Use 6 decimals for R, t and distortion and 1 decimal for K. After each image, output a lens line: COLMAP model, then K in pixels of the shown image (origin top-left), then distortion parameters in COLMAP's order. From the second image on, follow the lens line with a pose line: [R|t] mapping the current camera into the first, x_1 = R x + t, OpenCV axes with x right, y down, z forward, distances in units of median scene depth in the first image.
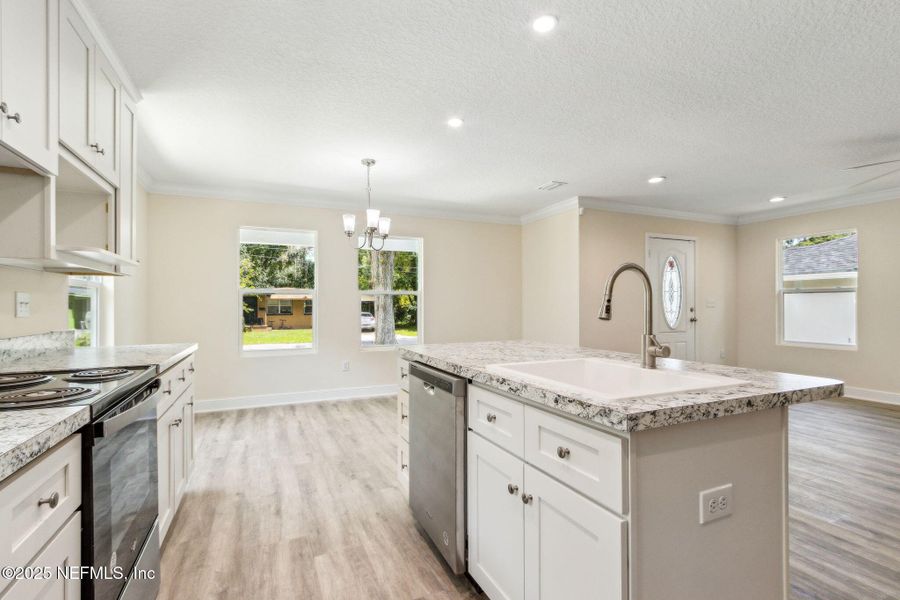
lens RADIAL K [[415.5, 0, 447.1], [0, 415.5, 304.4], [0, 0, 1]] dist [0.002090, -0.000508]
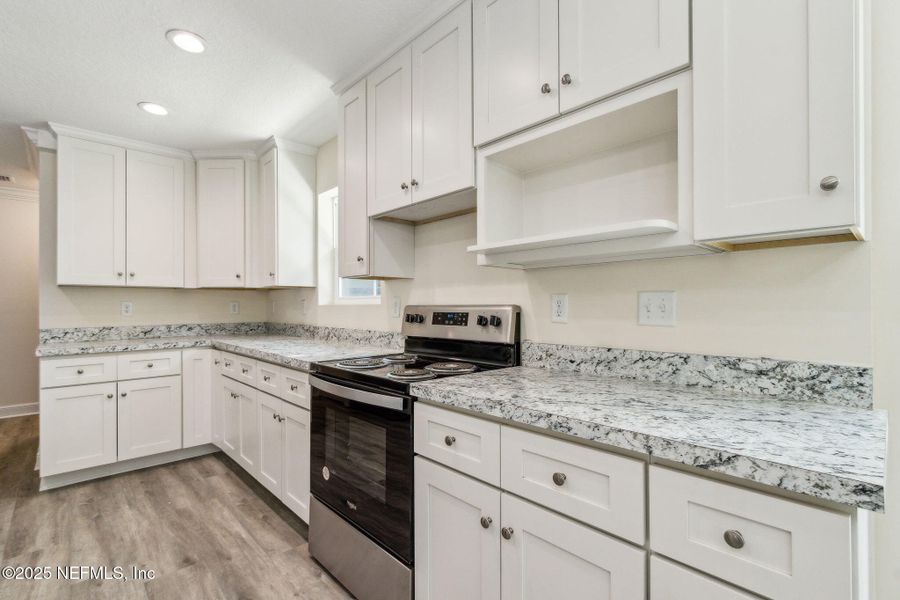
lens RADIAL K [[408.9, 0, 443.5], [0, 408.9, 304.0], [0, 0, 1]] dist [0.001146, 0.000108]
pose [[-0.947116, 0.004475, -0.320860, -0.231546], [0.006746, 0.999959, -0.005966, -0.002972], [0.320820, -0.007815, -0.947108, 0.818103]]
